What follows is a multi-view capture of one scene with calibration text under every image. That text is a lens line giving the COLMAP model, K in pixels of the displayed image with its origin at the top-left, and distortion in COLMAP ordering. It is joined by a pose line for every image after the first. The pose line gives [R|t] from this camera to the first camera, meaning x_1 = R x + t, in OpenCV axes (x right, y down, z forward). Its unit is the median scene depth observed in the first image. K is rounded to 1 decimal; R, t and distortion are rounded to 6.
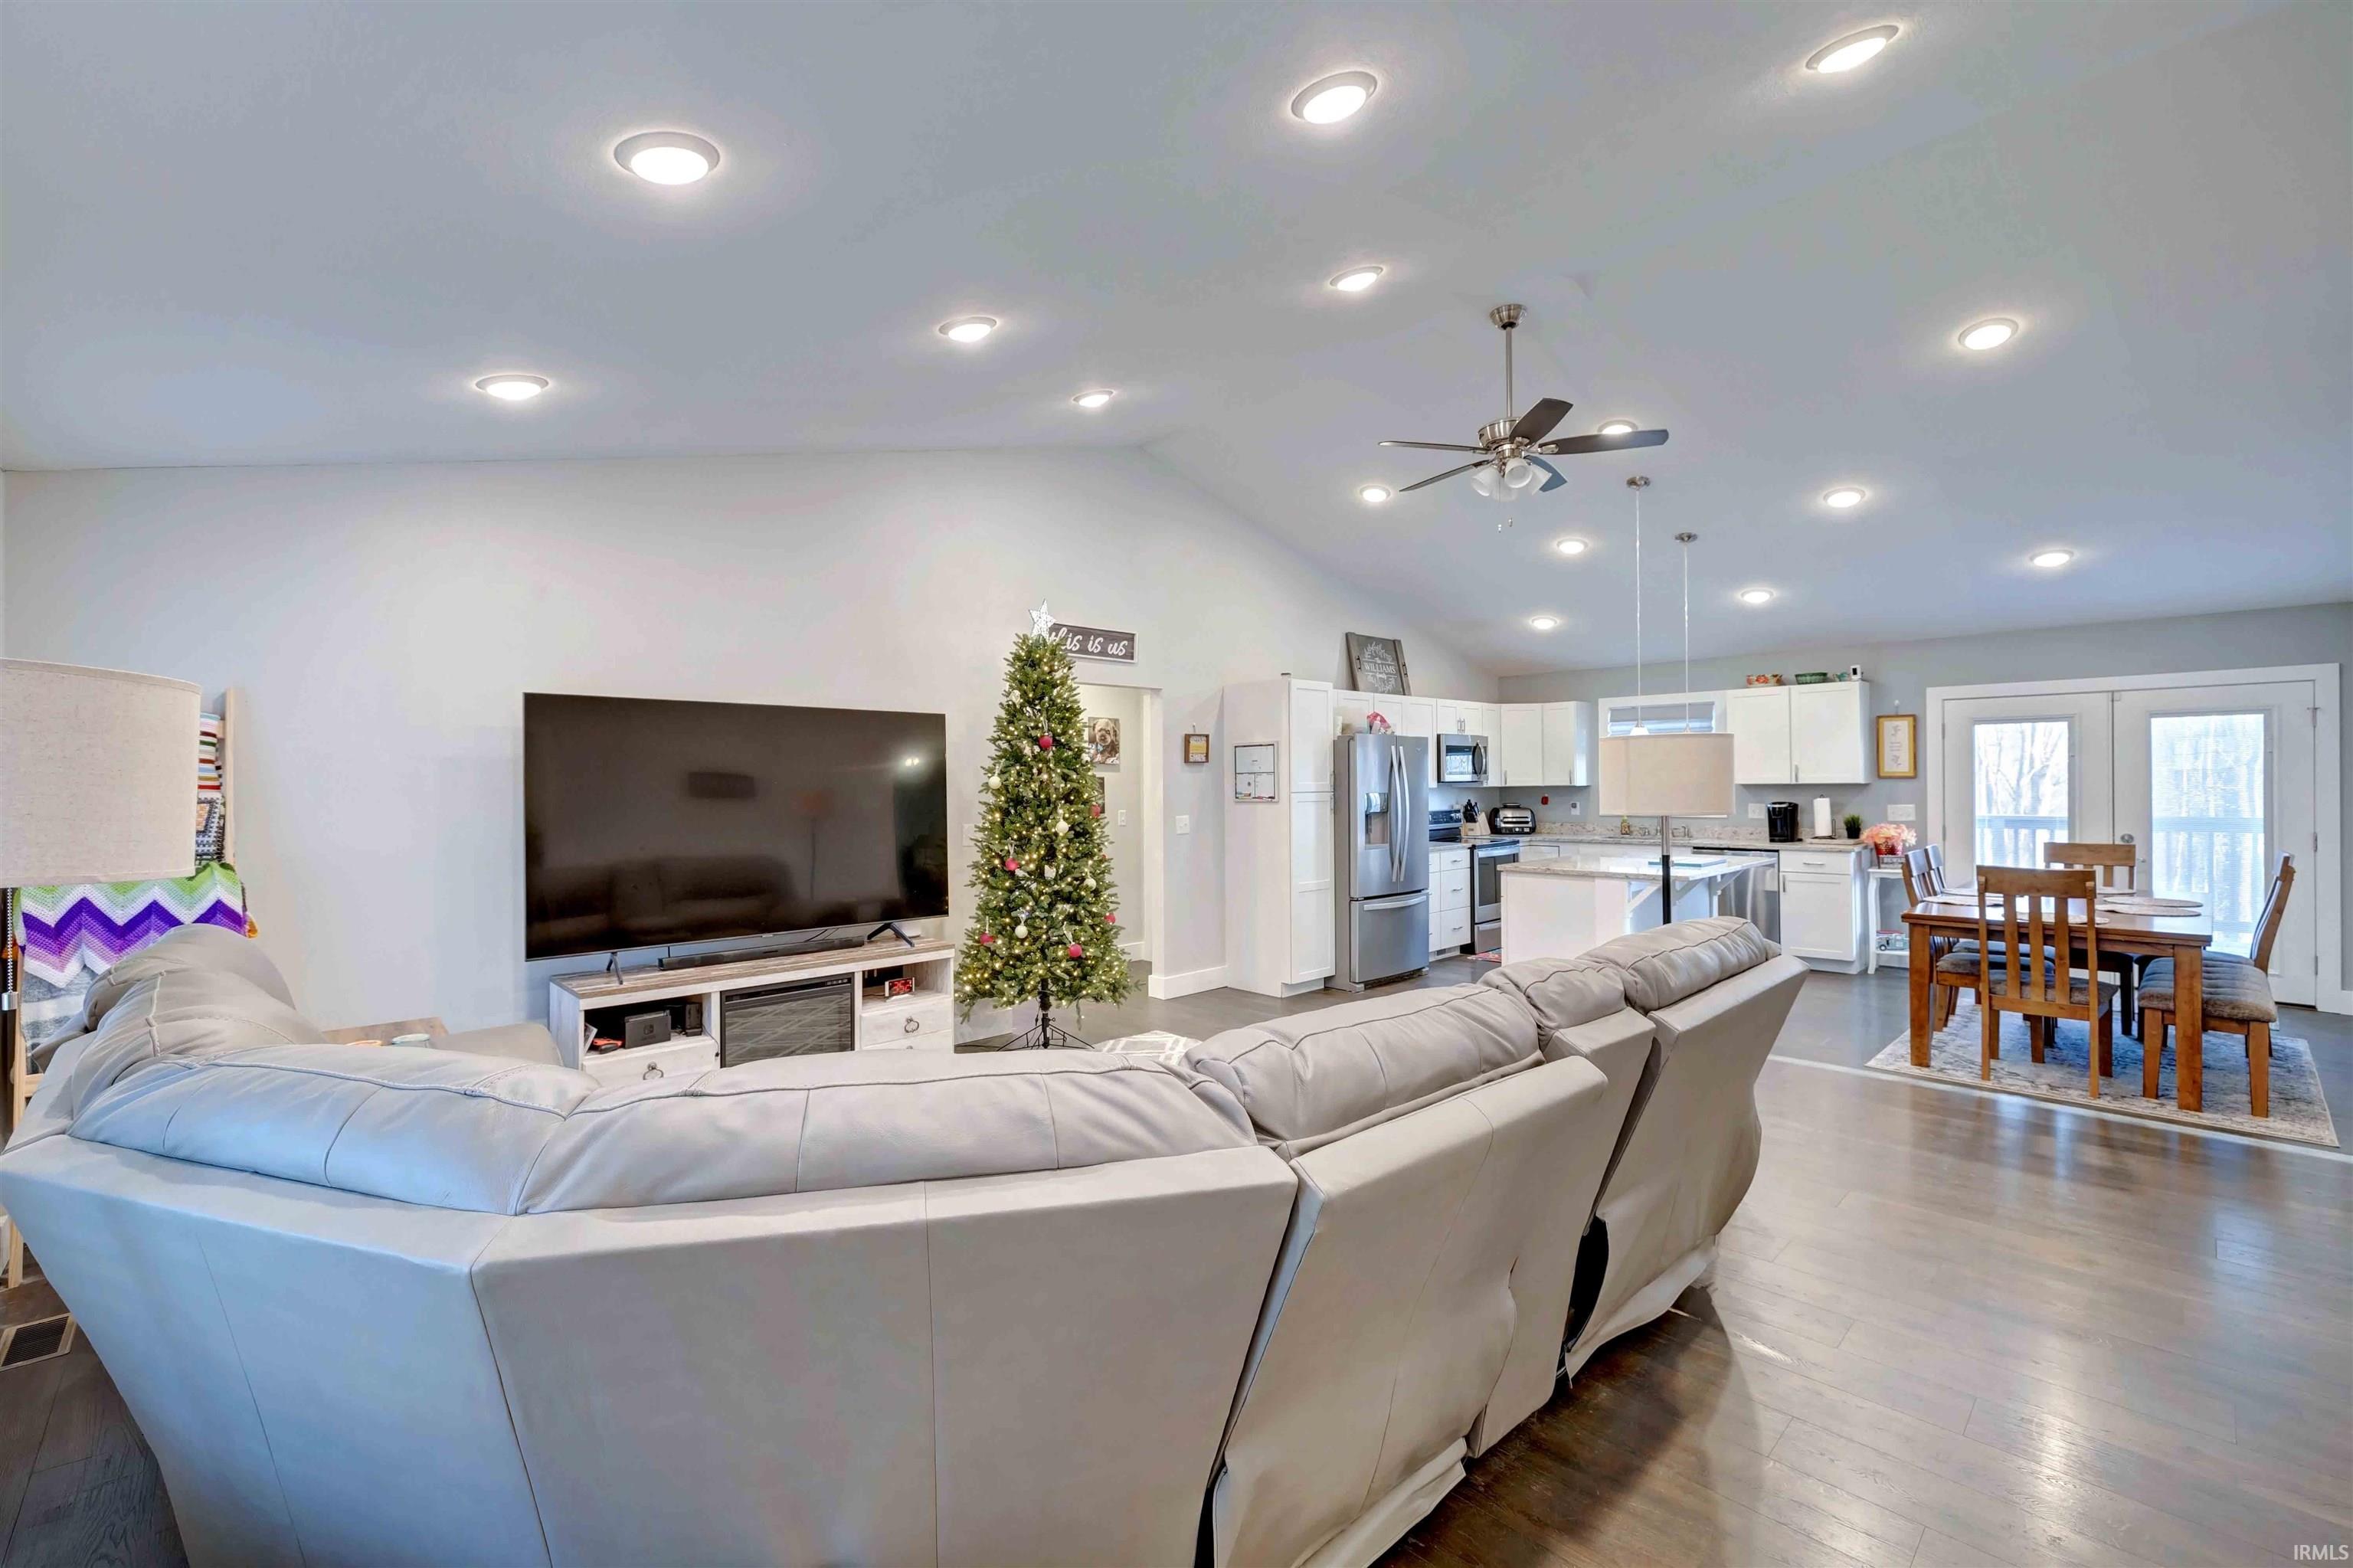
lens RADIAL K [[977.6, 0, 1178.0], [0, 977.6, 779.4], [0, 0, 1]] dist [0.000029, -0.000374]
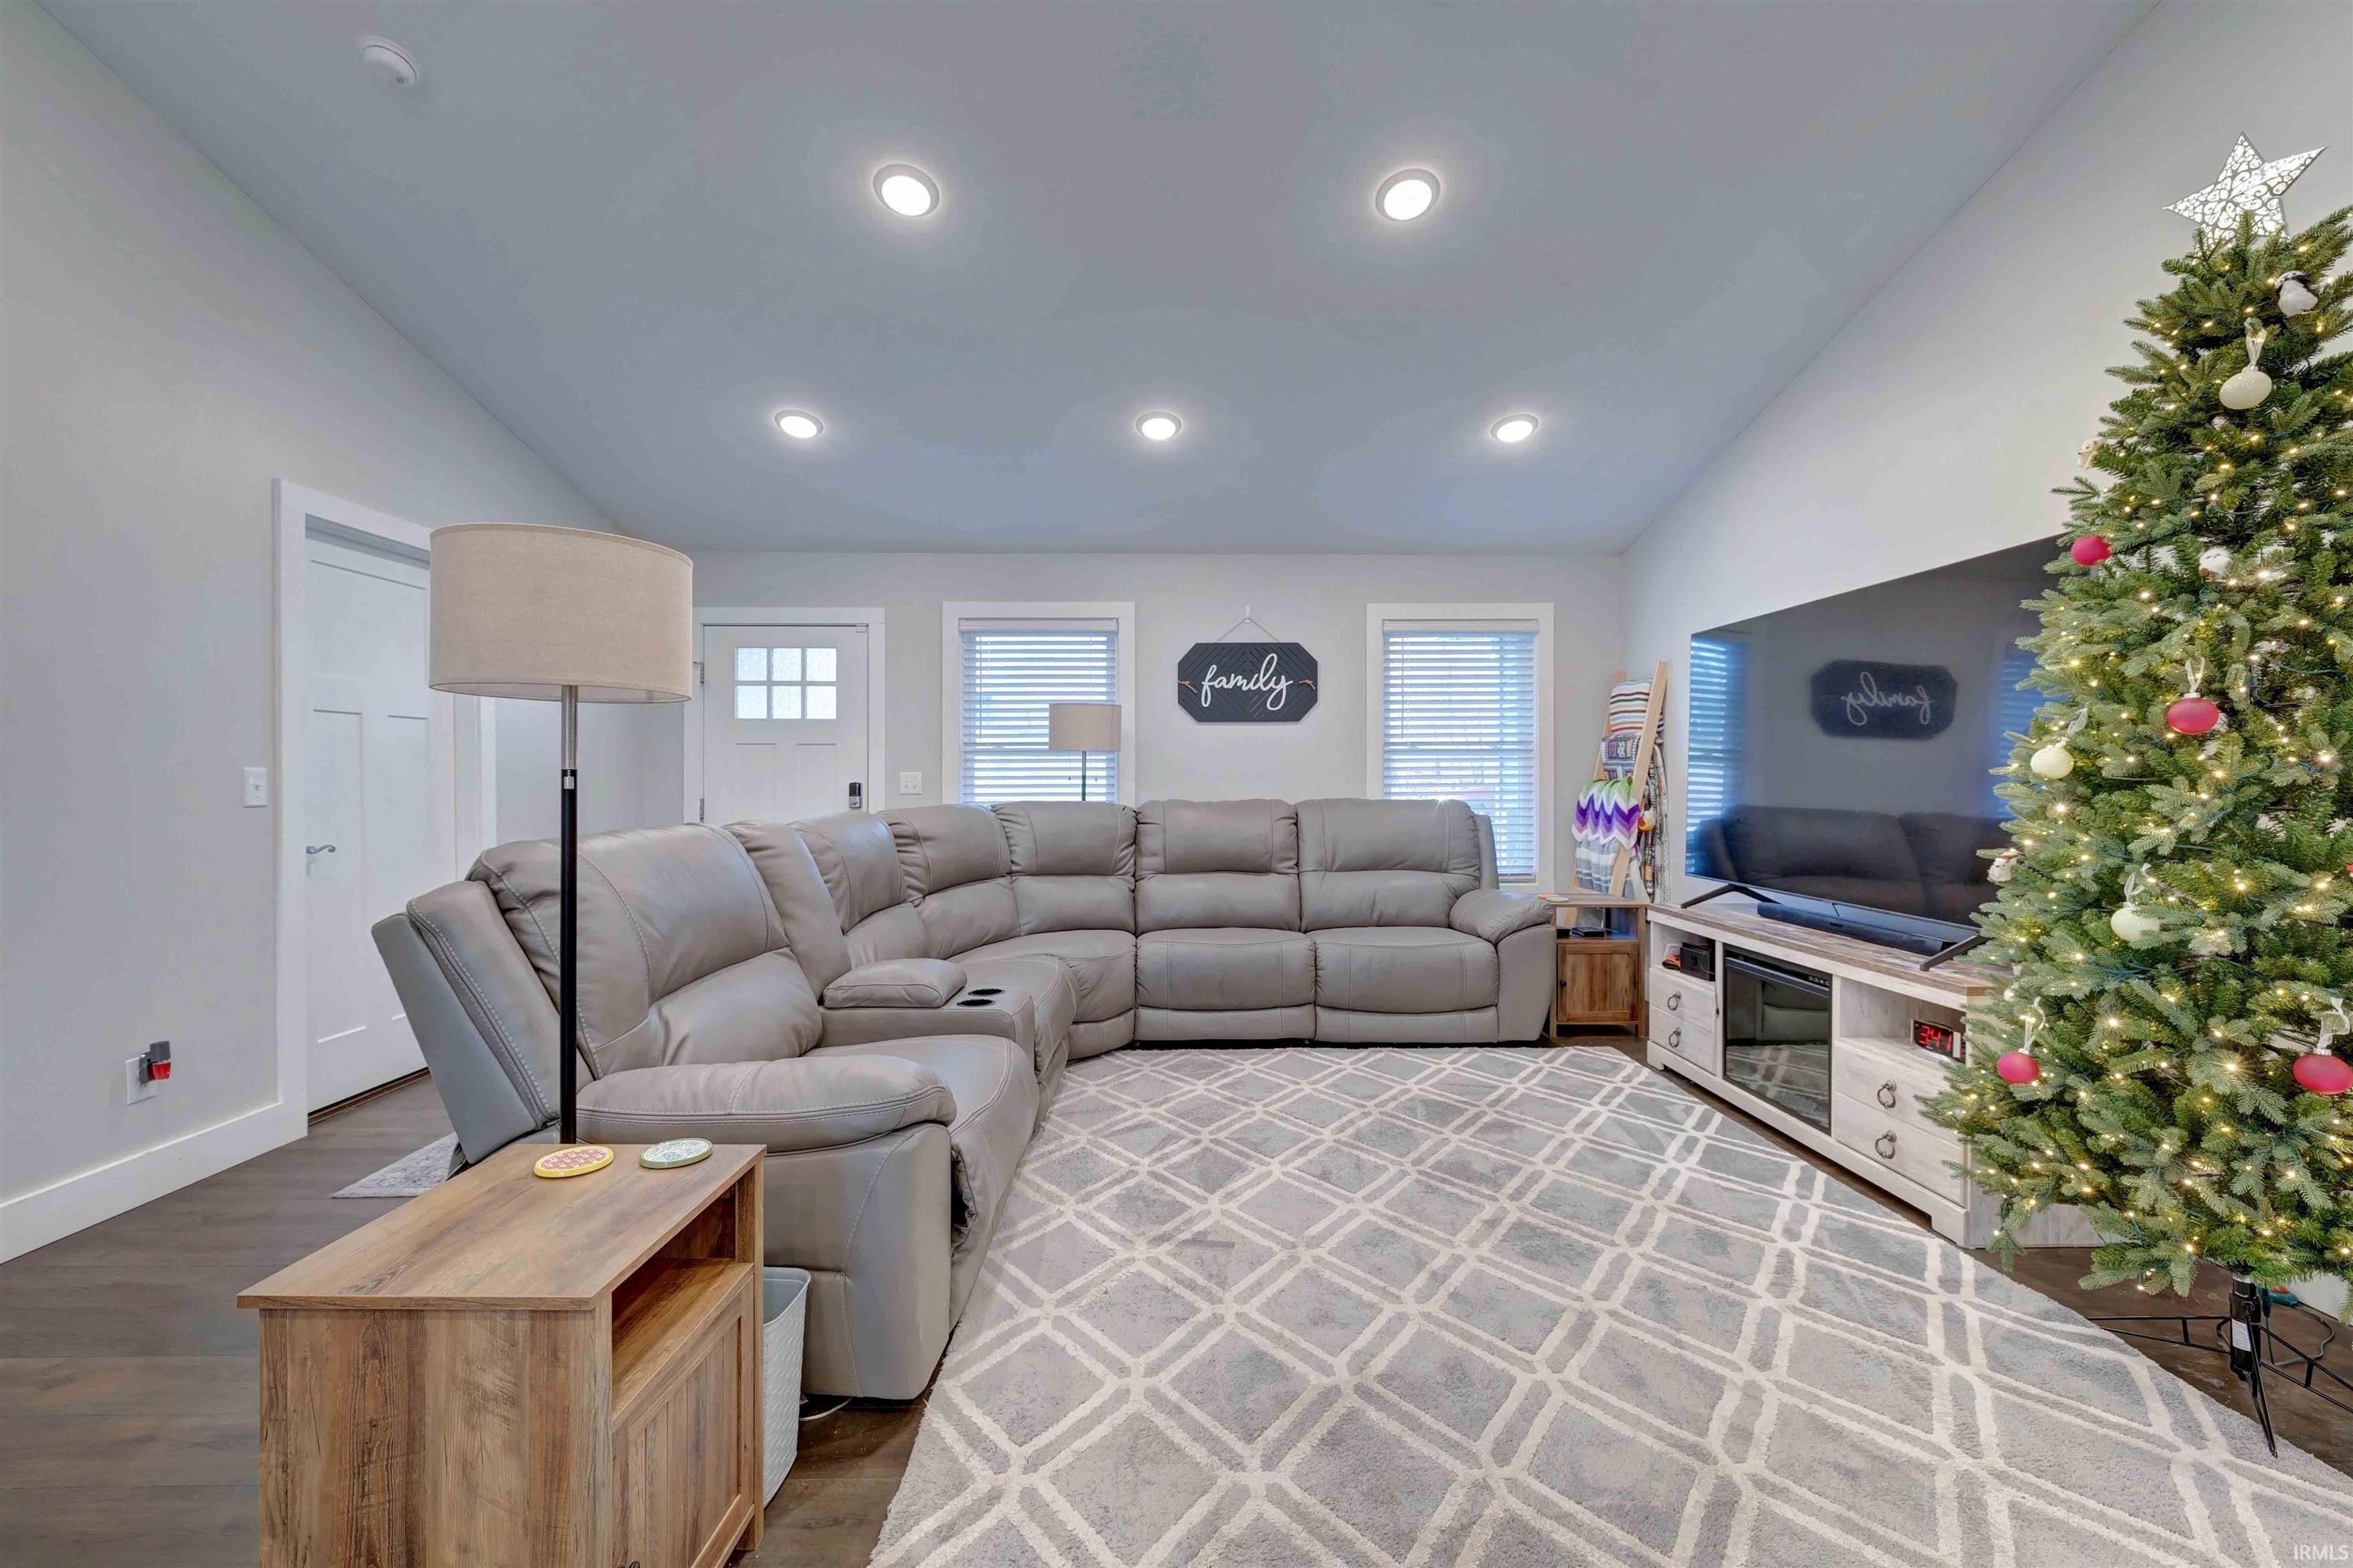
lens RADIAL K [[981.5, 0, 1182.7], [0, 981.5, 785.5], [0, 0, 1]] dist [-0.002513, -0.000084]
pose [[-0.673556, 0.011947, -0.739040, 0.282780], [0.007793, 0.999929, 0.009062, 0.035456], [0.739095, 0.000344, -0.673601, 0.686679]]
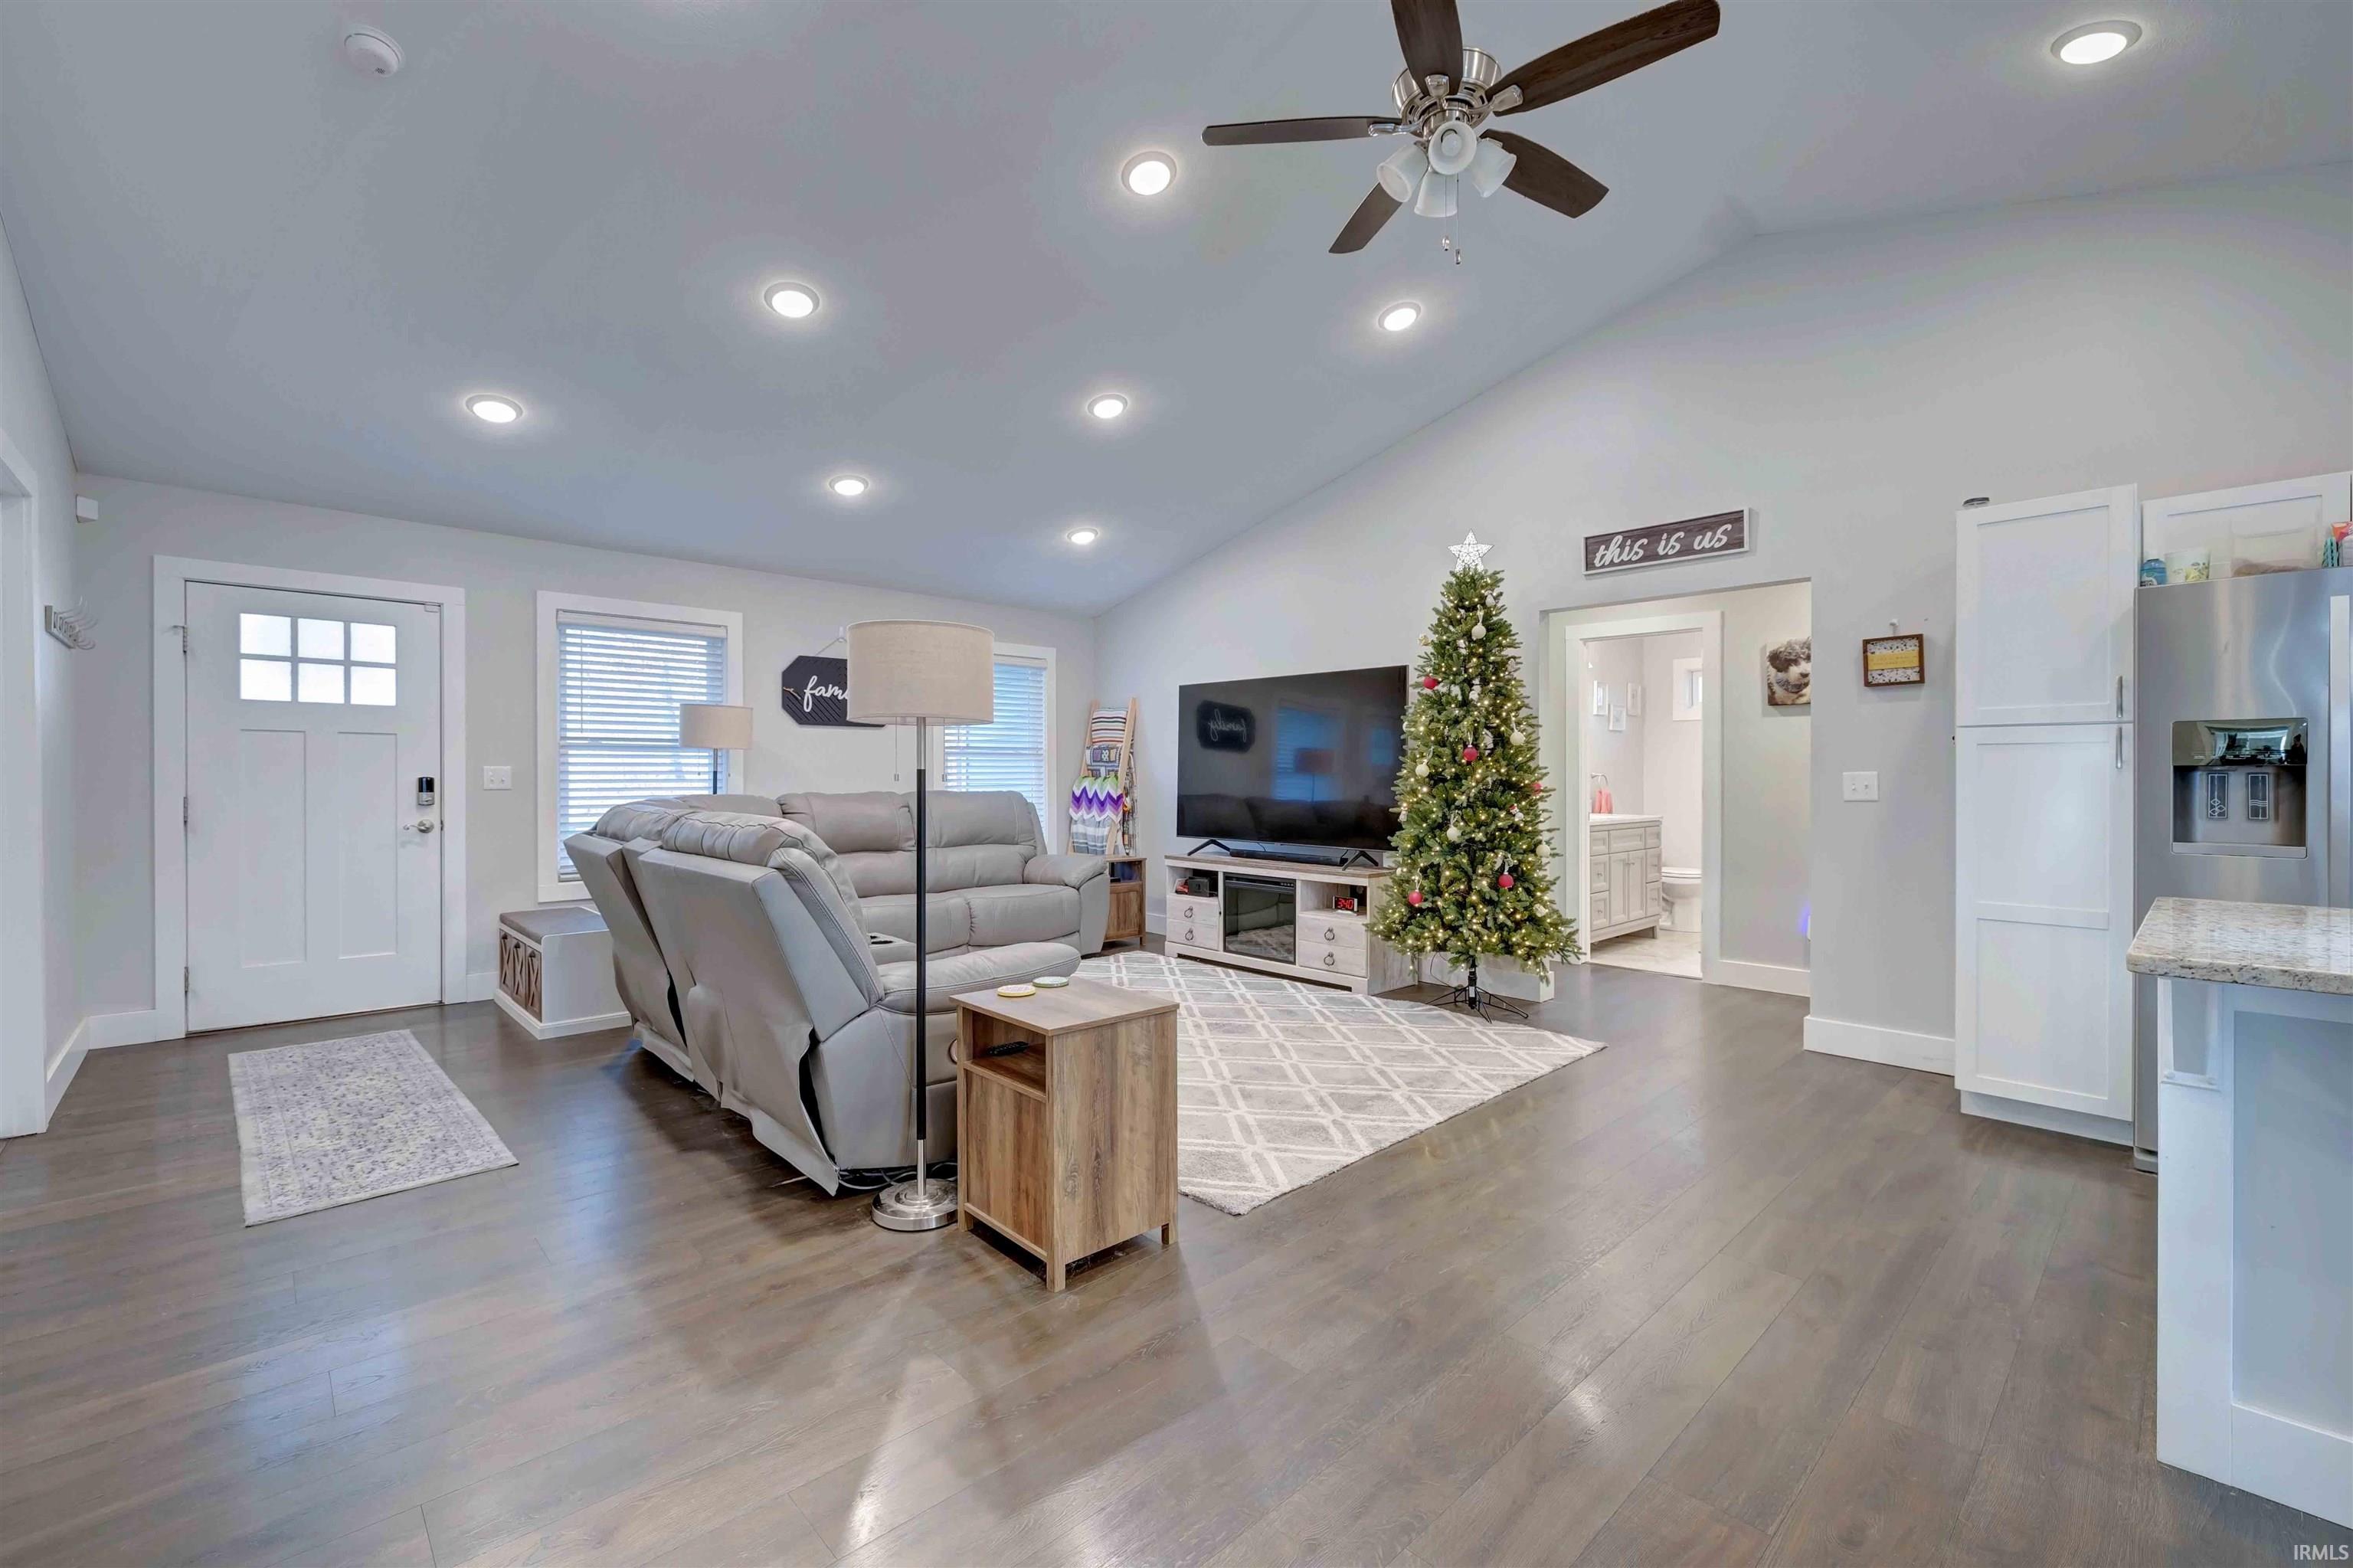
lens RADIAL K [[977.6, 0, 1178.0], [0, 977.6, 779.4], [0, 0, 1]] dist [0.000029, -0.000374]
pose [[-0.002687, 0.010841, -0.999938, 0.575566], [-0.000065, 0.999941, 0.010841, 0.032187], [0.999996, 0.000094, -0.002686, 0.519325]]
